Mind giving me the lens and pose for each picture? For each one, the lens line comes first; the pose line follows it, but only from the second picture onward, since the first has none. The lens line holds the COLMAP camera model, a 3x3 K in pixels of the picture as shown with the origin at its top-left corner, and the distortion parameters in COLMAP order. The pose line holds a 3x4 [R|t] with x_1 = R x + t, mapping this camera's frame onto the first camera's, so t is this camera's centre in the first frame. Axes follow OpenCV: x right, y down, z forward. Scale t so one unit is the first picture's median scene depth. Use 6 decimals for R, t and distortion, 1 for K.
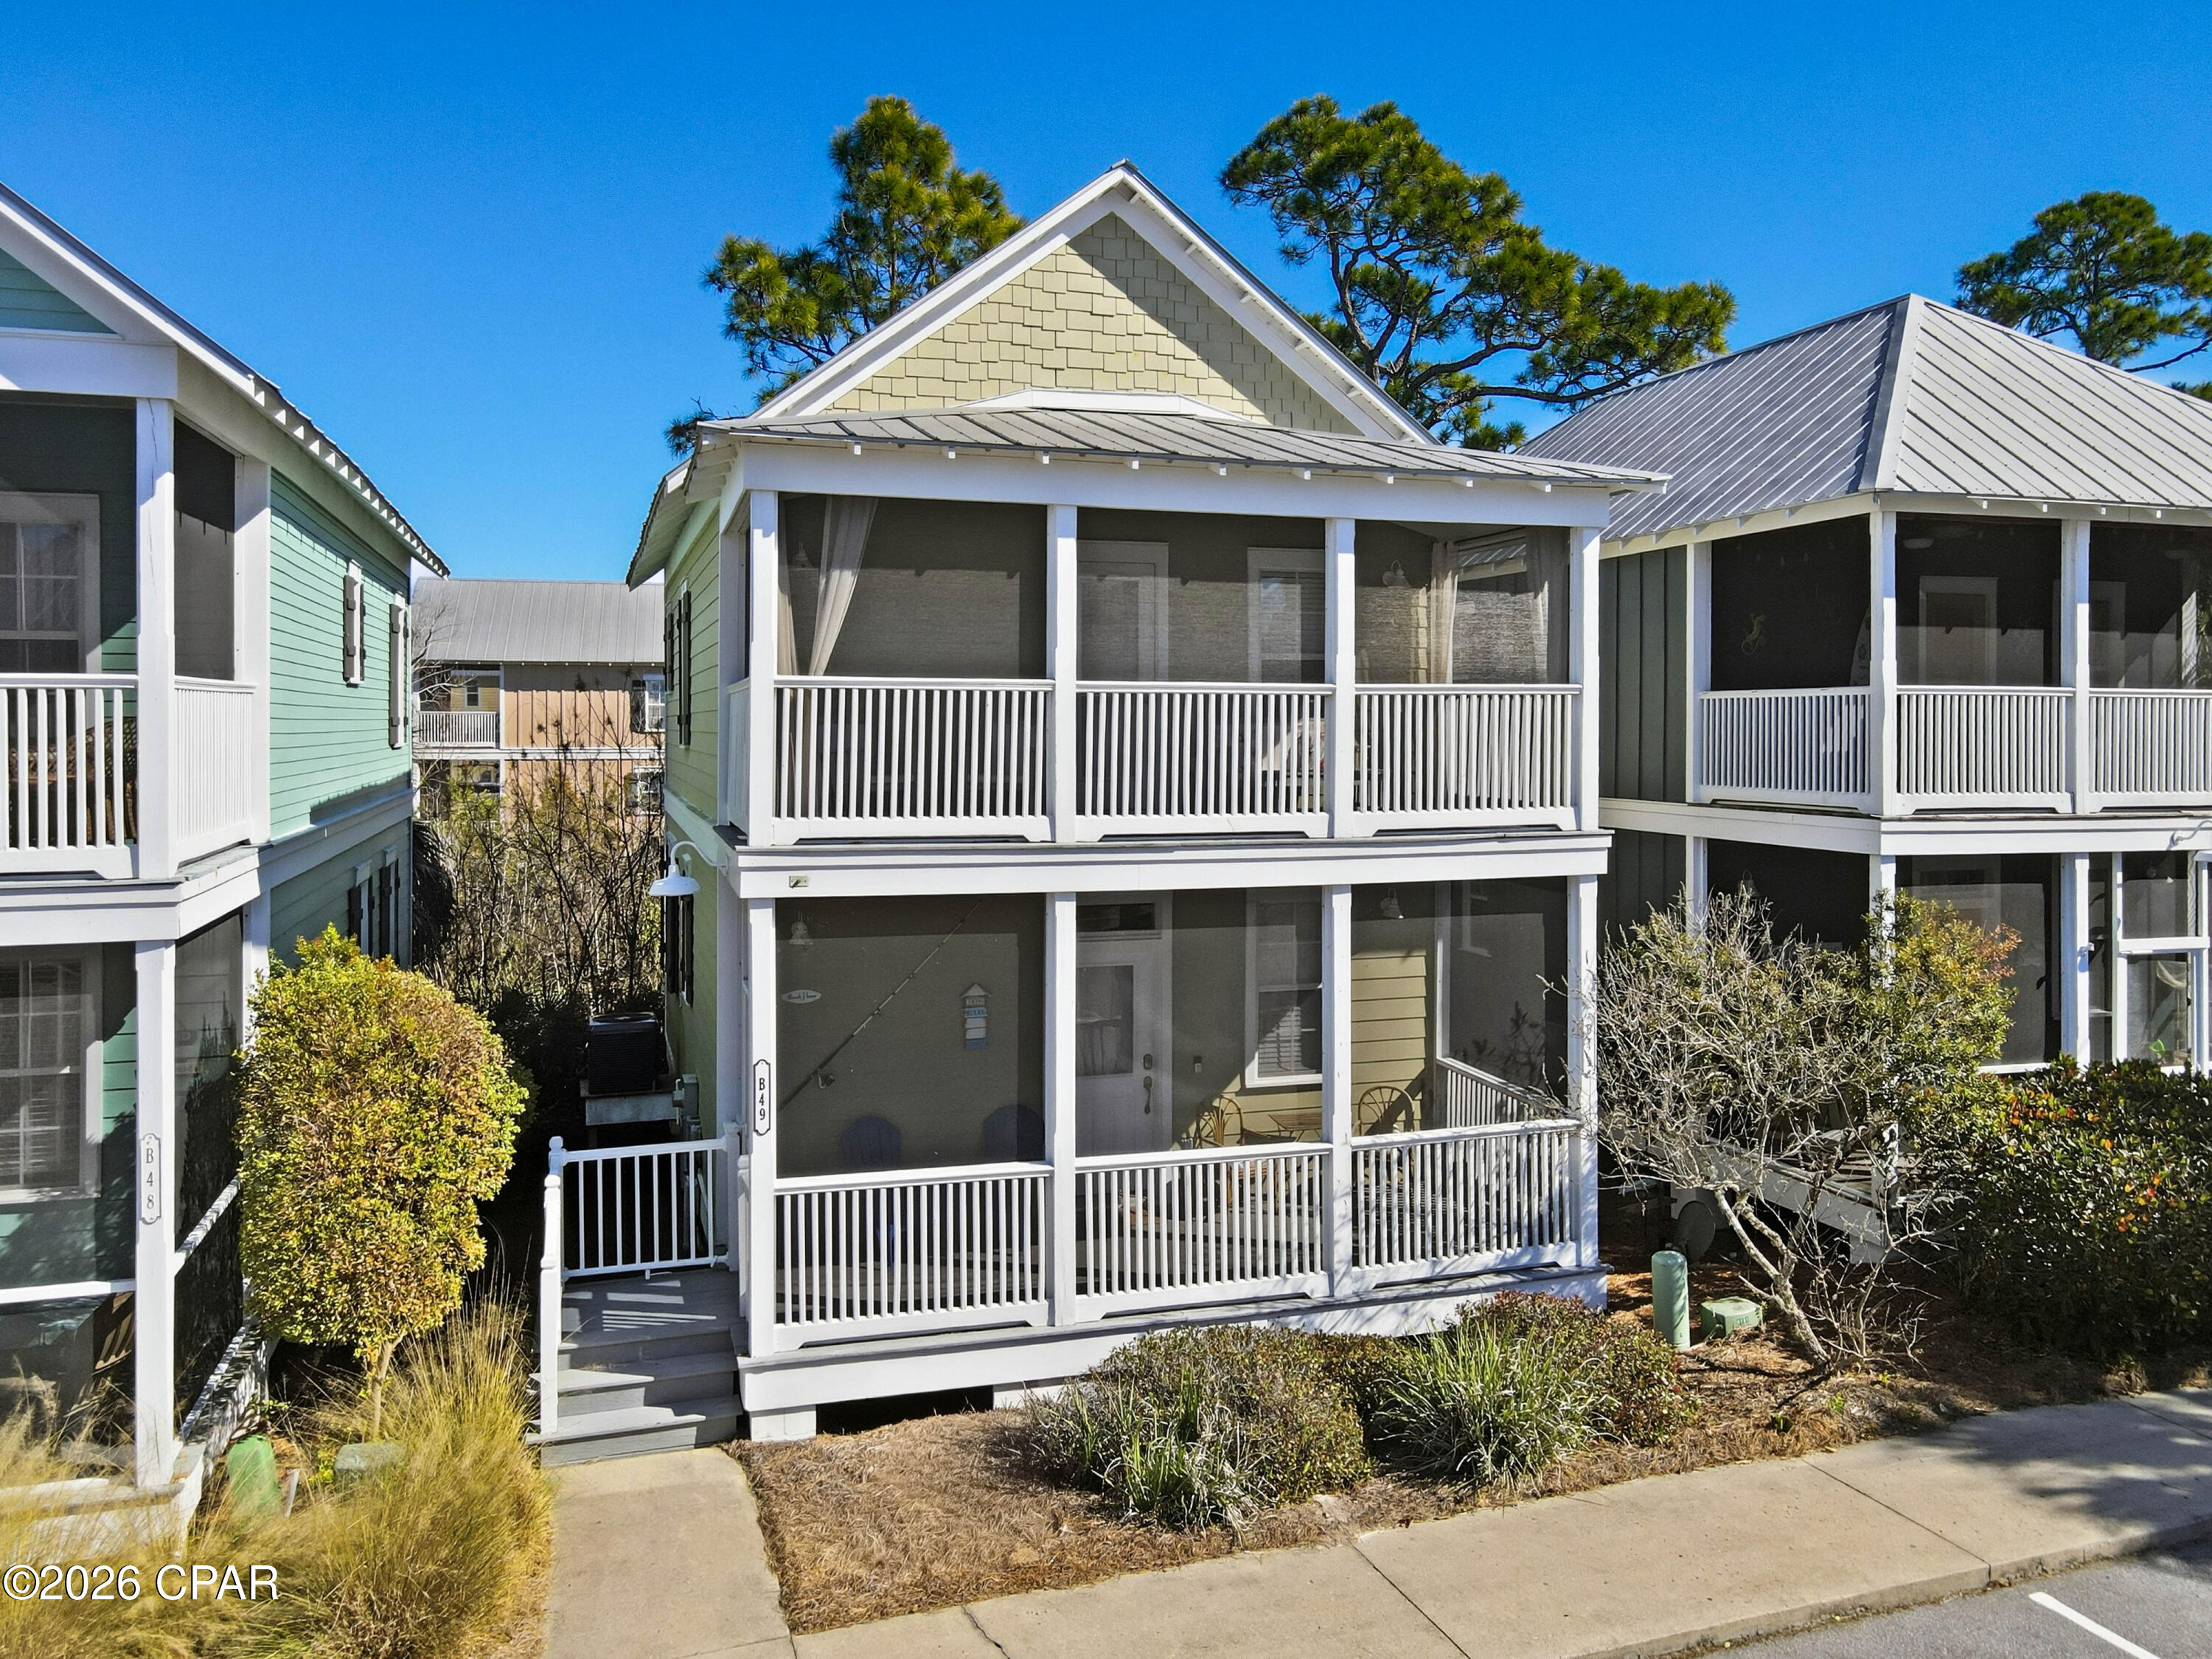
lens RADIAL K [[1686.2, 0, 1108.6], [0, 1686.2, 749.9], [0, 0, 1]] dist [0.006596, 0.012763]
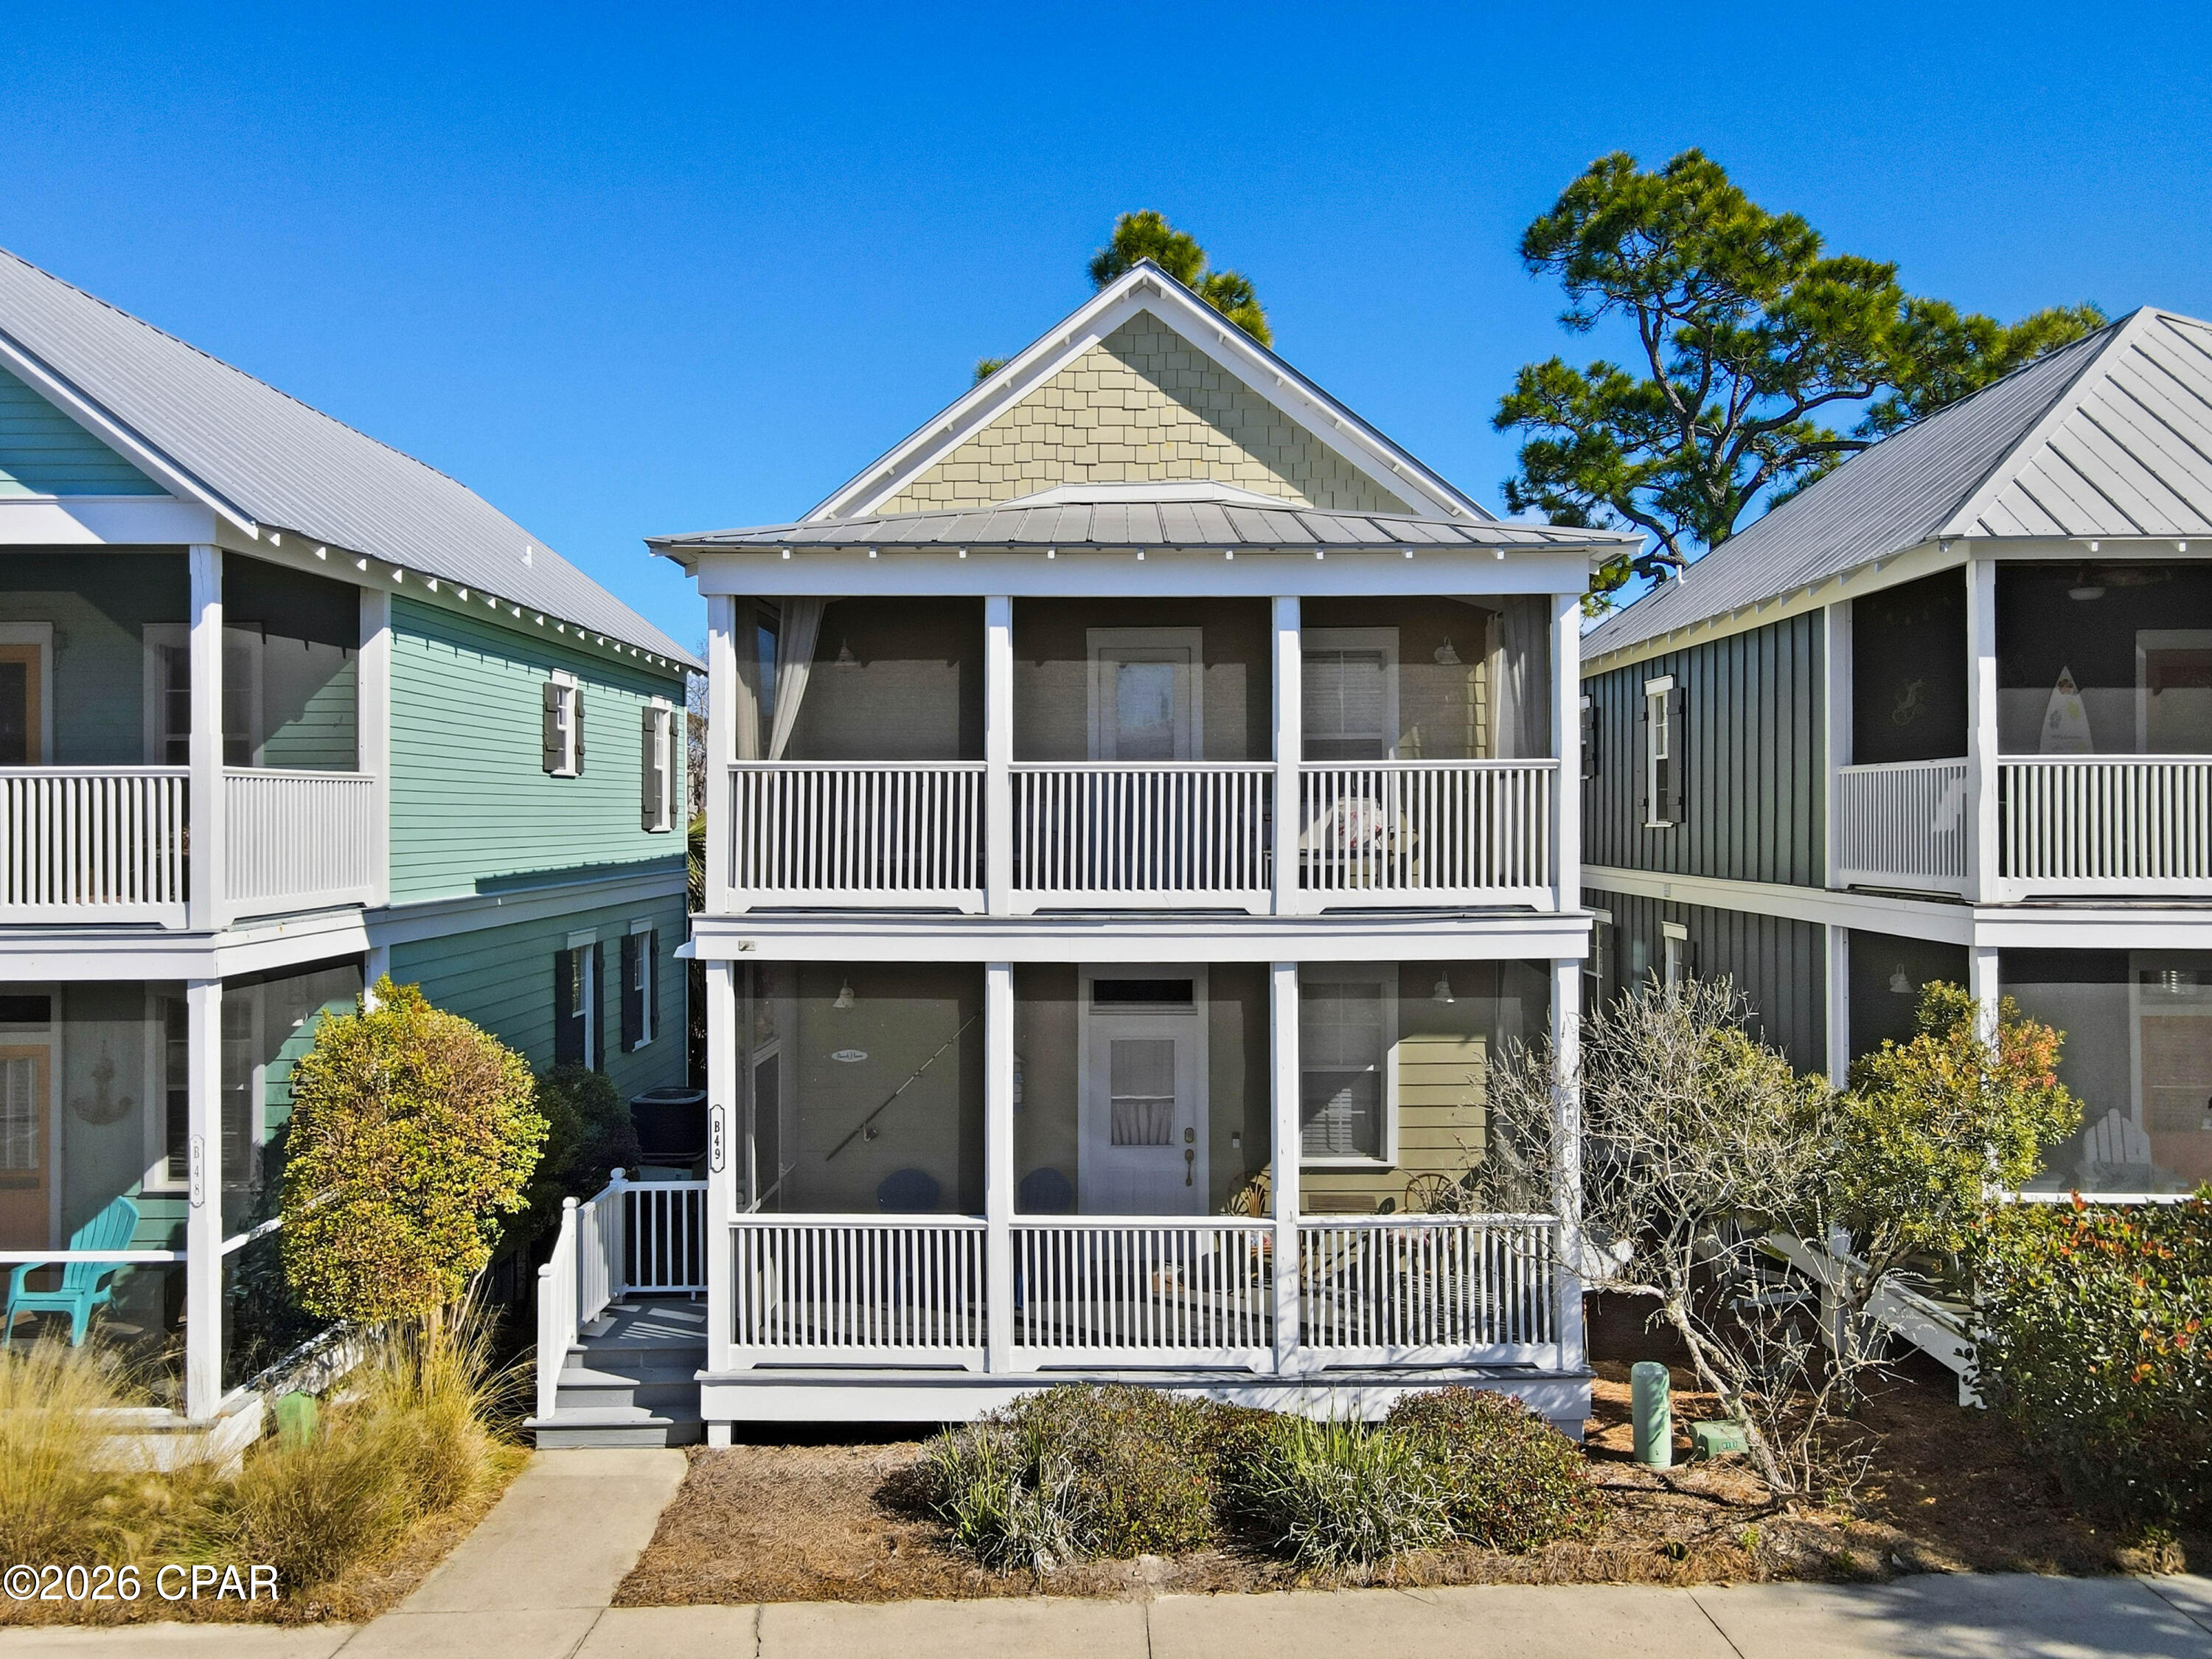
lens RADIAL K [[1673.1, 0, 1106.0], [0, 1673.1, 829.5], [0, 0, 1]] dist [0.006659, 0.011917]
pose [[0.952226, -0.001815, -0.305388, 0.343293], [-0.000320, 0.999976, -0.006941, 0.008372], [0.305394, 0.006707, 0.952203, 0.021927]]
